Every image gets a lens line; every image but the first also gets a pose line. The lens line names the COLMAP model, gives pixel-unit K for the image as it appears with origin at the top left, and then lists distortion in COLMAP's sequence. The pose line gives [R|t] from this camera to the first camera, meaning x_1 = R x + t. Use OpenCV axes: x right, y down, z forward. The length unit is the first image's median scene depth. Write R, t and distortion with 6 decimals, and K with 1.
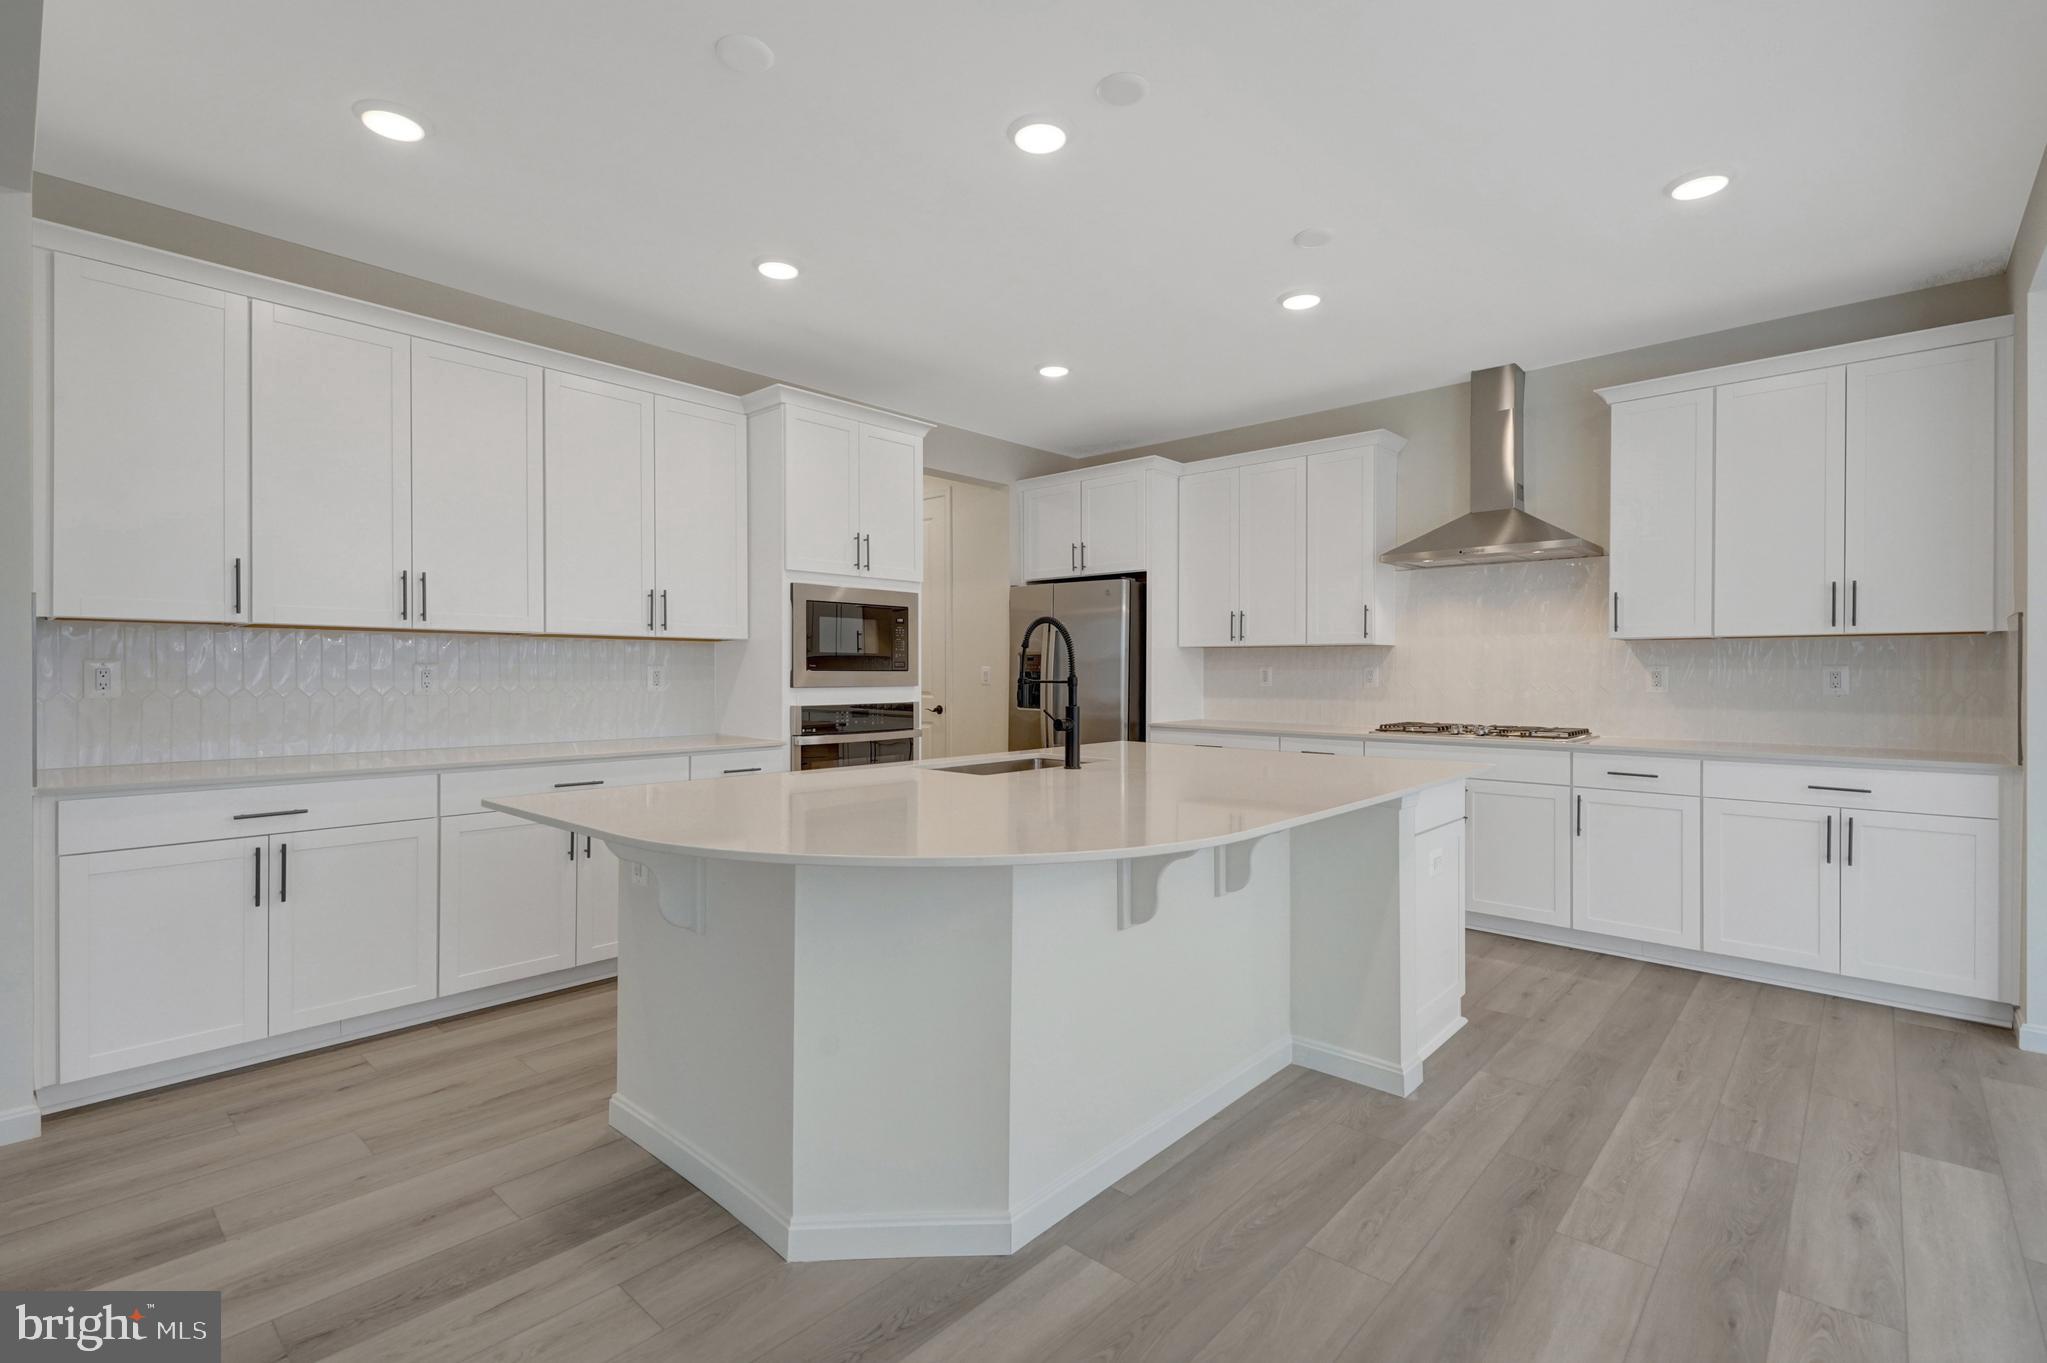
lens RADIAL K [[934.0, 0, 1006.6], [0, 934.0, 674.6], [0, 0, 1]] dist [0.028477, -0.016741]
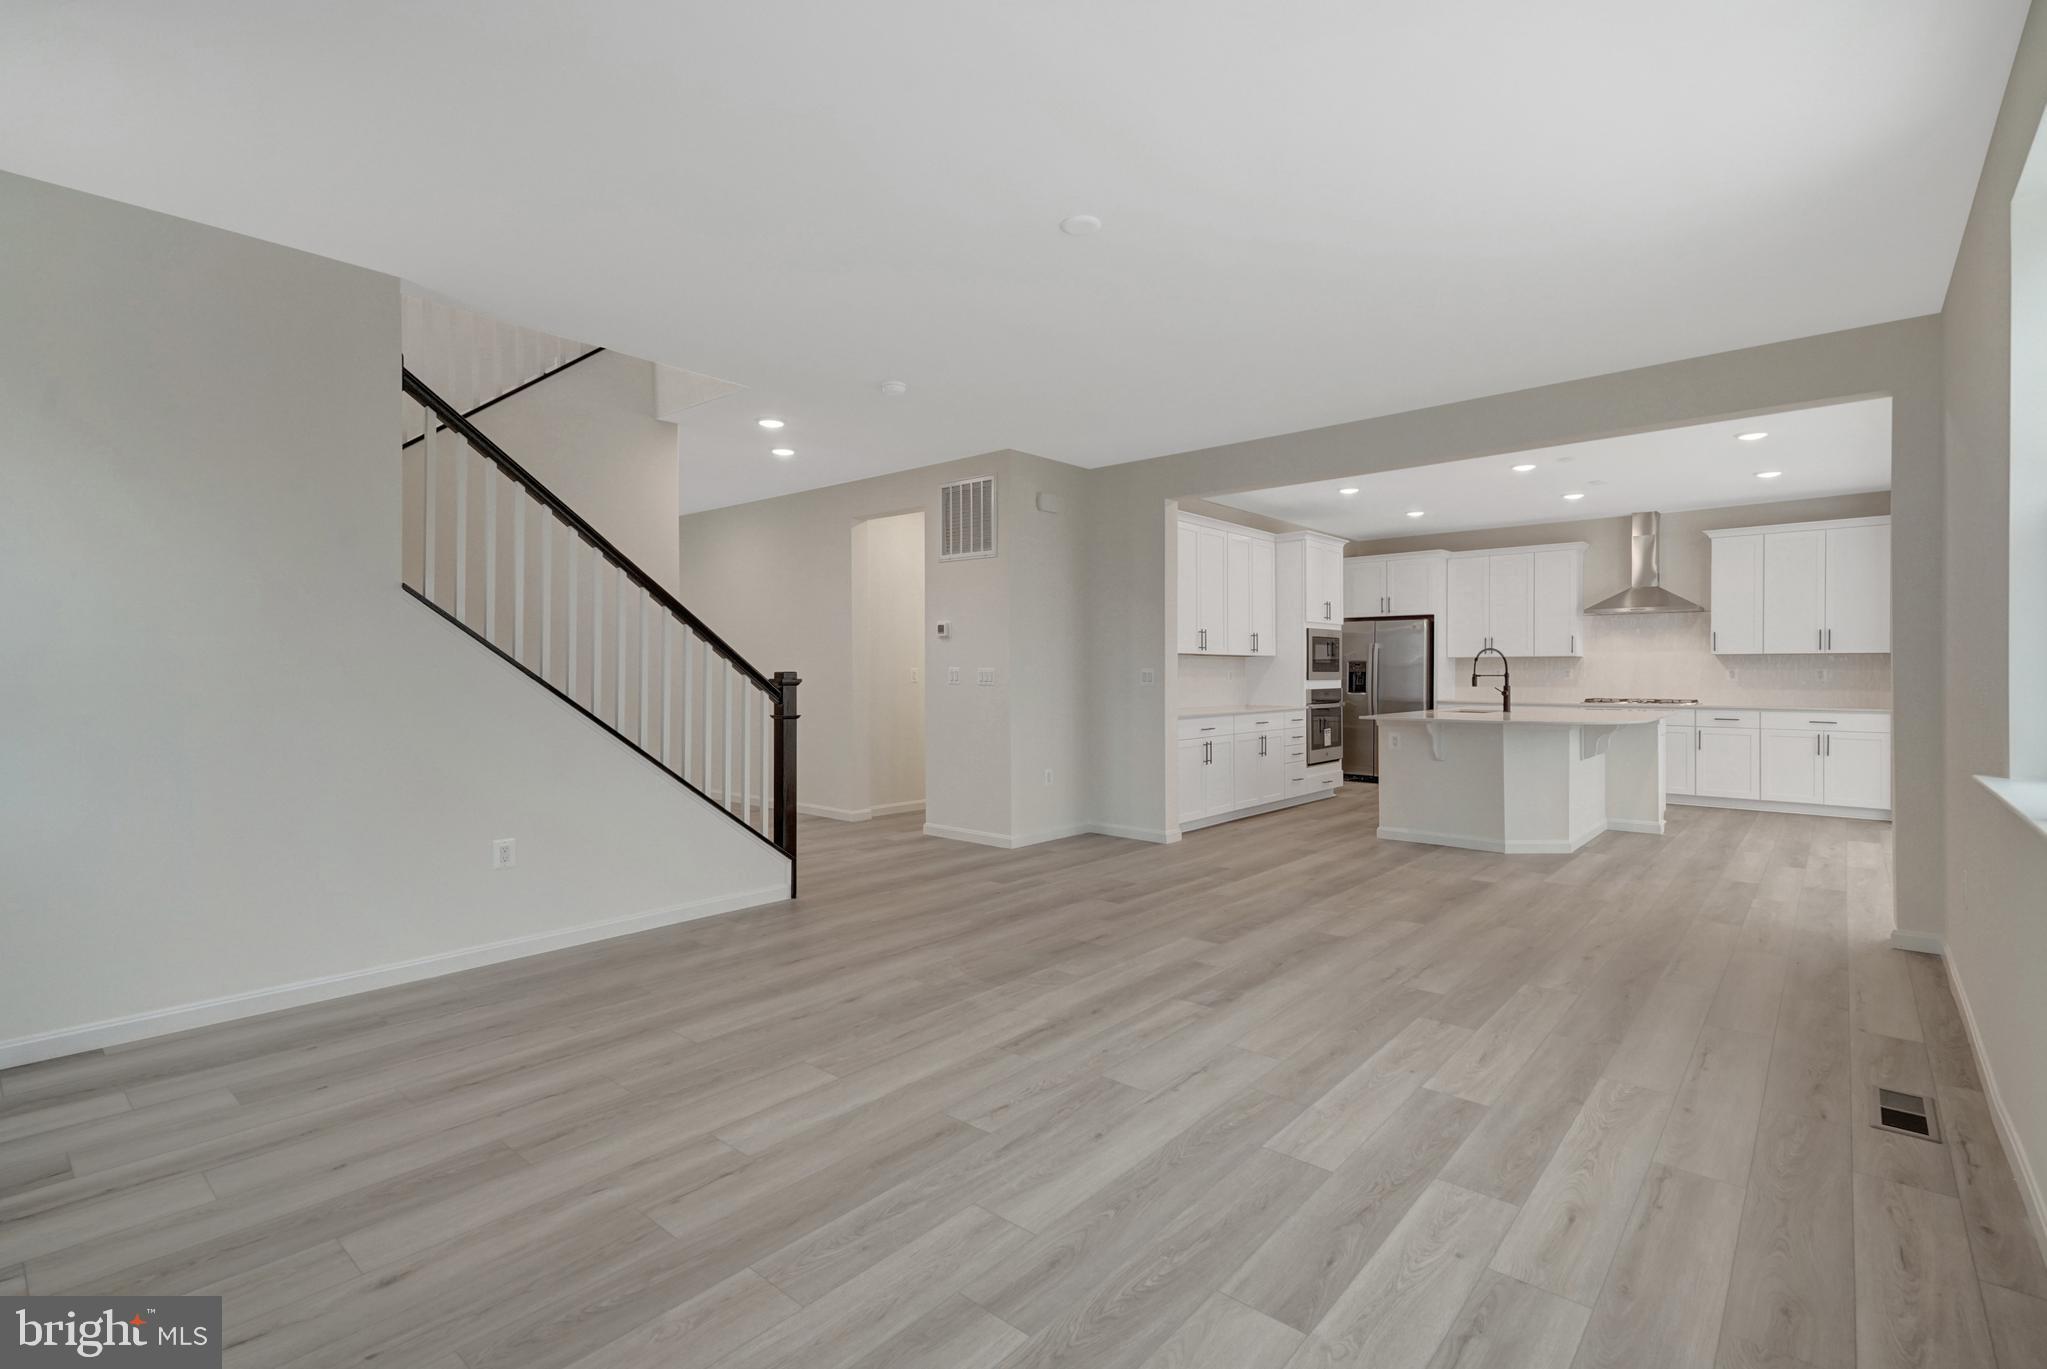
lens RADIAL K [[947.8, 0, 1010.8], [0, 947.8, 674.2], [0, 0, 1]] dist [0.038671, -0.023321]
pose [[0.999664, -0.003549, 0.025668, -0.913741], [0.003548, 0.999994, 0.000092, -0.001100], [-0.025668, -0.000001, 0.999671, -1.021194]]
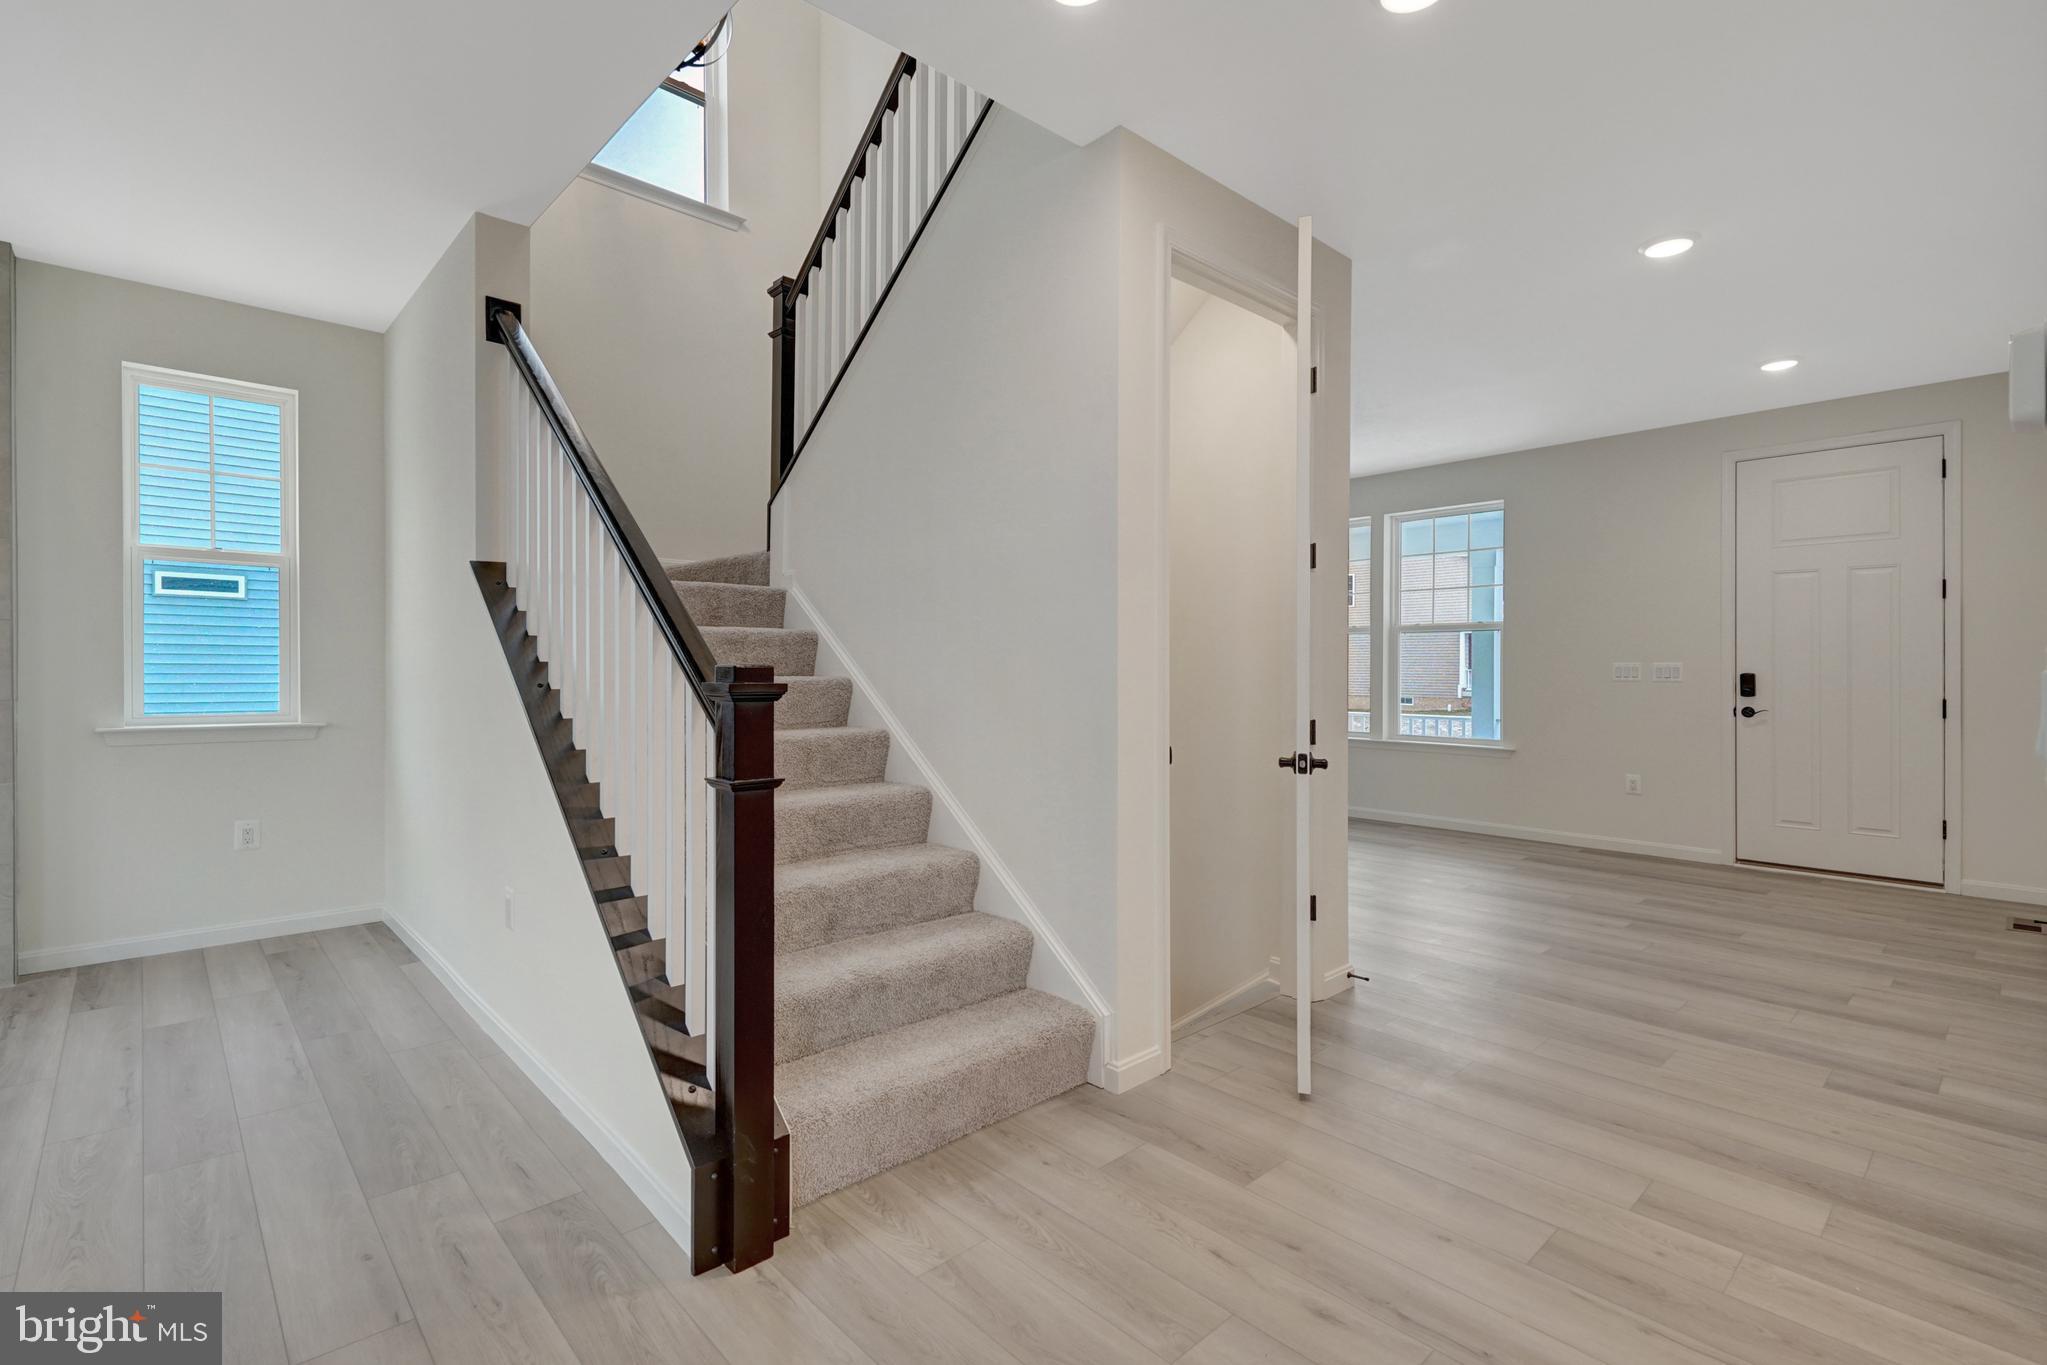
lens RADIAL K [[947.8, 0, 1010.8], [0, 947.8, 672.2], [0, 0, 1]] dist [0.038671, -0.023321]
pose [[-0.083222, 0.002518, -0.996528, -0.716770], [-0.005245, 0.999982, 0.002965, -0.003930], [0.996517, 0.005473, -0.083207, 0.358258]]
